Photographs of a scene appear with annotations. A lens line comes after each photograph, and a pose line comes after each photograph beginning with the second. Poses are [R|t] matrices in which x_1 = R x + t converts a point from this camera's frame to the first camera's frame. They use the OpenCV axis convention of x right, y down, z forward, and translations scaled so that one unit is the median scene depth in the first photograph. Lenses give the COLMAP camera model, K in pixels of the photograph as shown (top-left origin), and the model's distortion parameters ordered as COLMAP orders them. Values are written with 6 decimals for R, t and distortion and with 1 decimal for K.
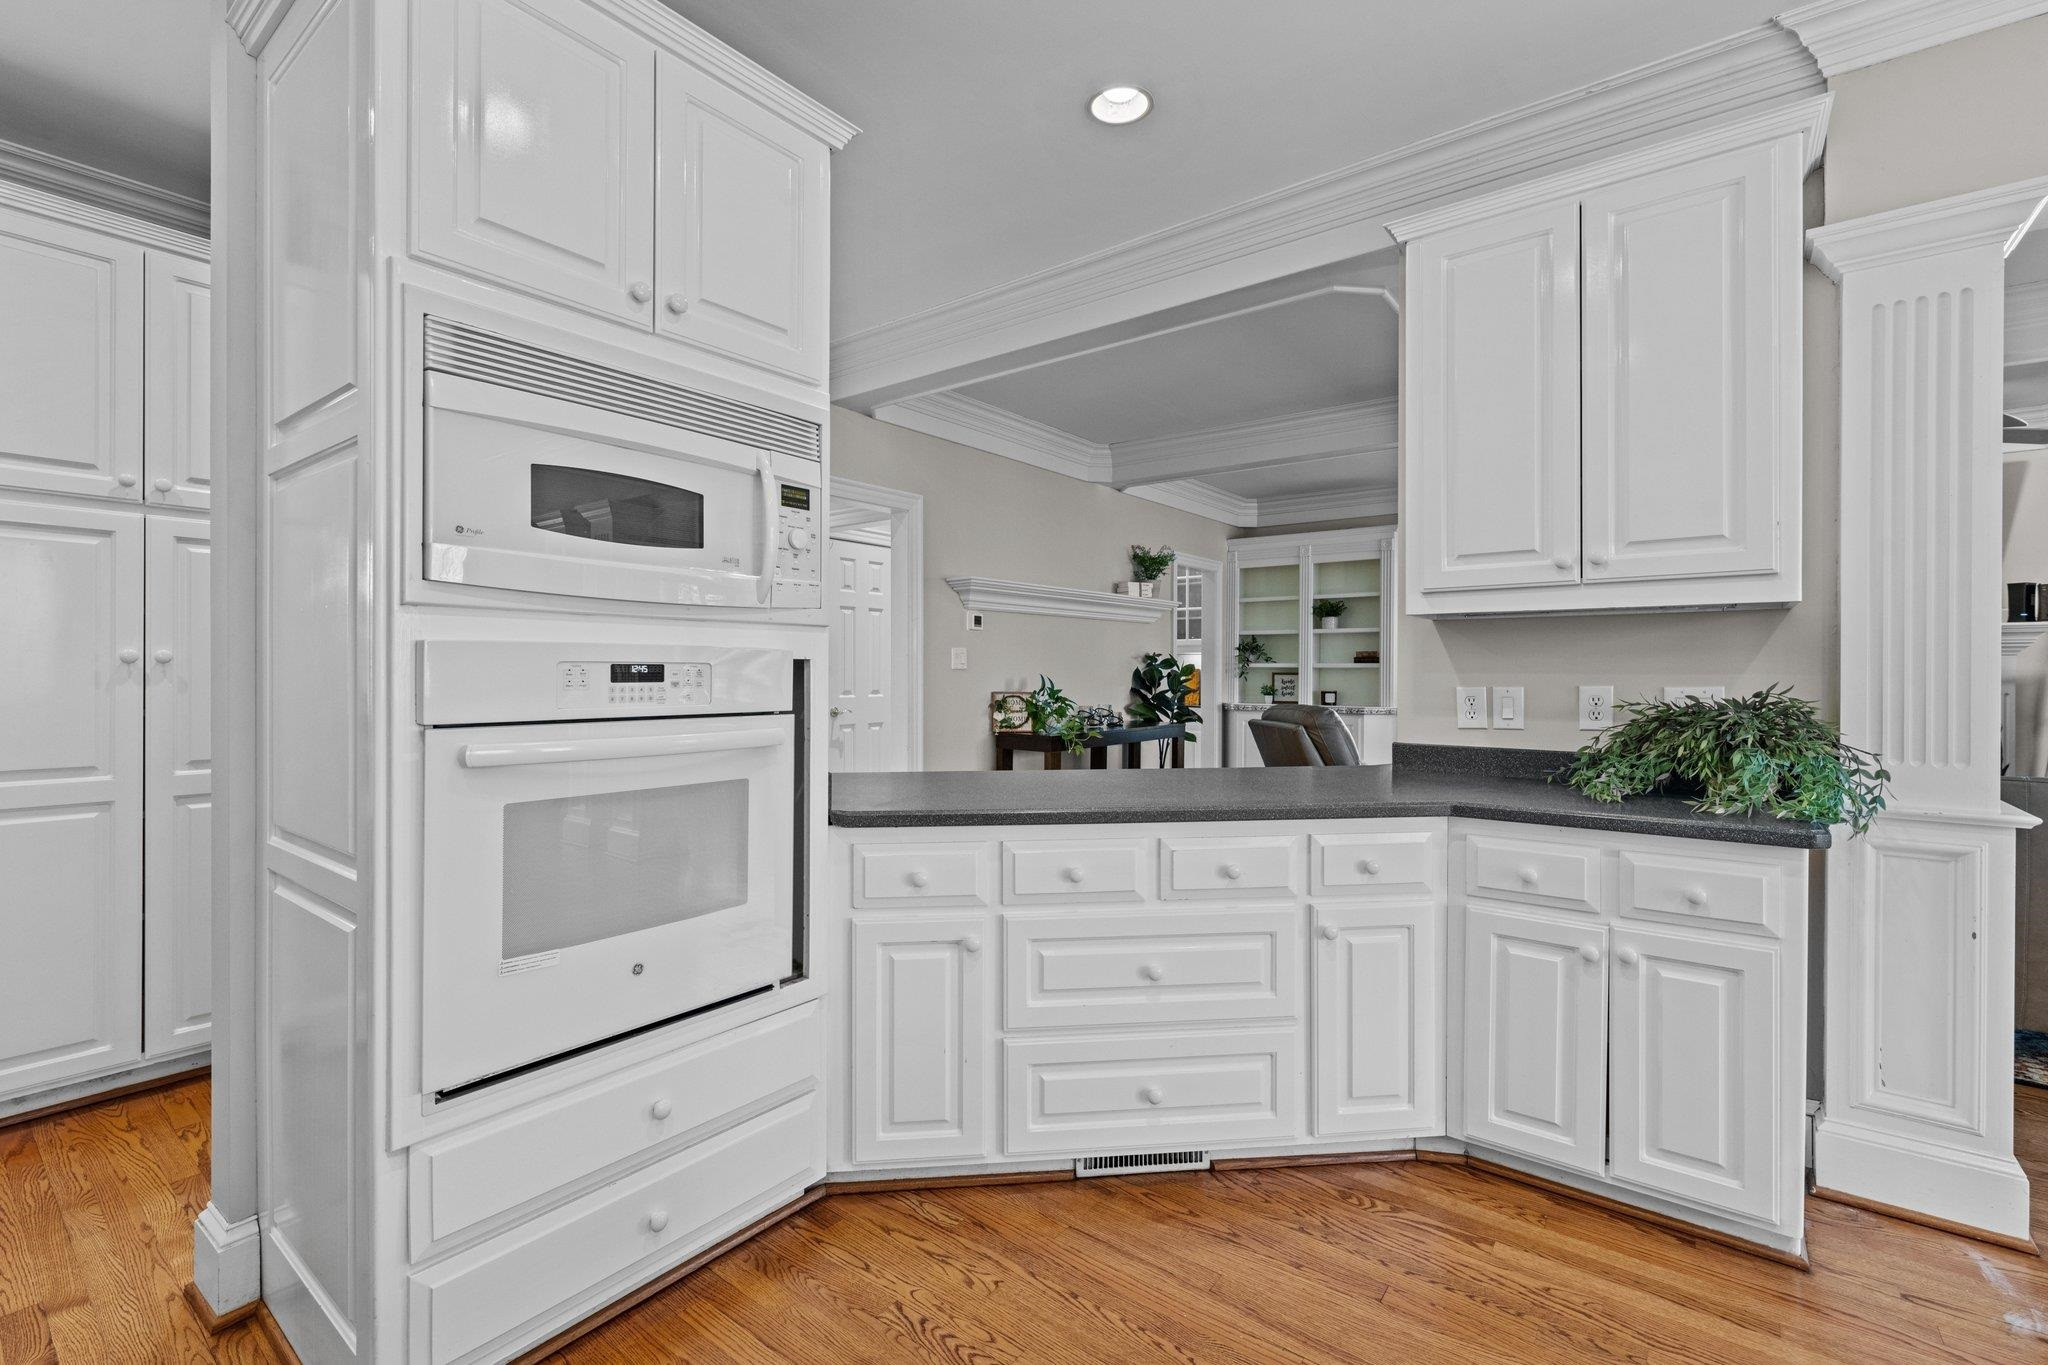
lens RADIAL K [[910.6, 0, 1028.7], [0, 910.6, 670.9], [0, 0, 1]] dist [0.000808, -0.000043]
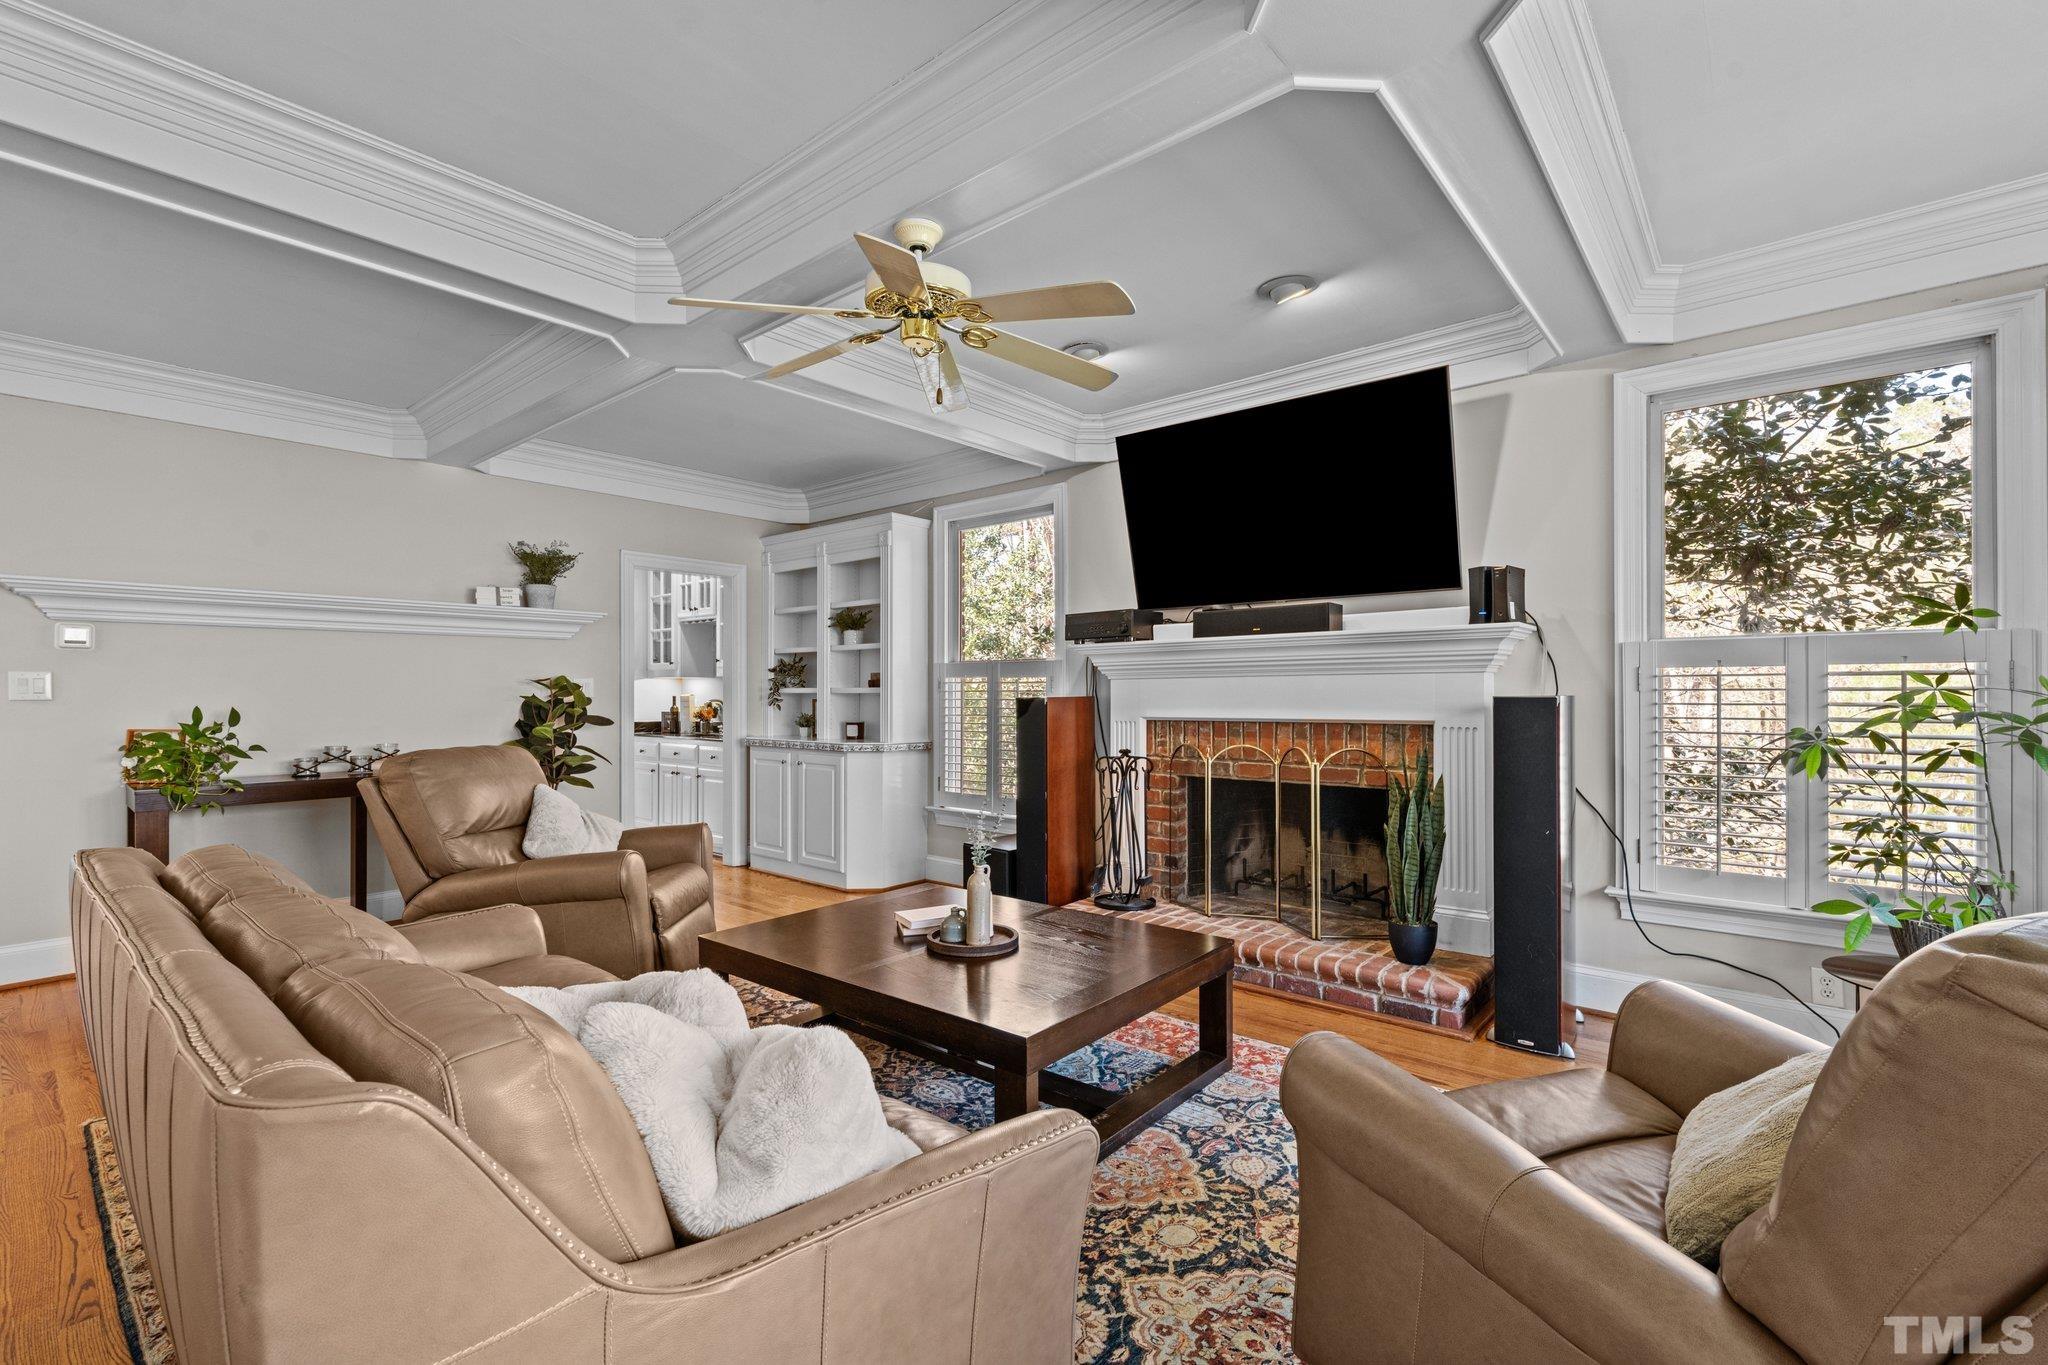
lens RADIAL K [[896.9, 0, 1018.5], [0, 896.9, 694.1], [0, 0, 1]] dist [0.002135, 0.000141]
pose [[0.998728, -0.007074, -0.049928, 0.591359], [0.007033, 0.999975, -0.001000, -0.000606], [0.049933, 0.000648, 0.998752, 0.239993]]
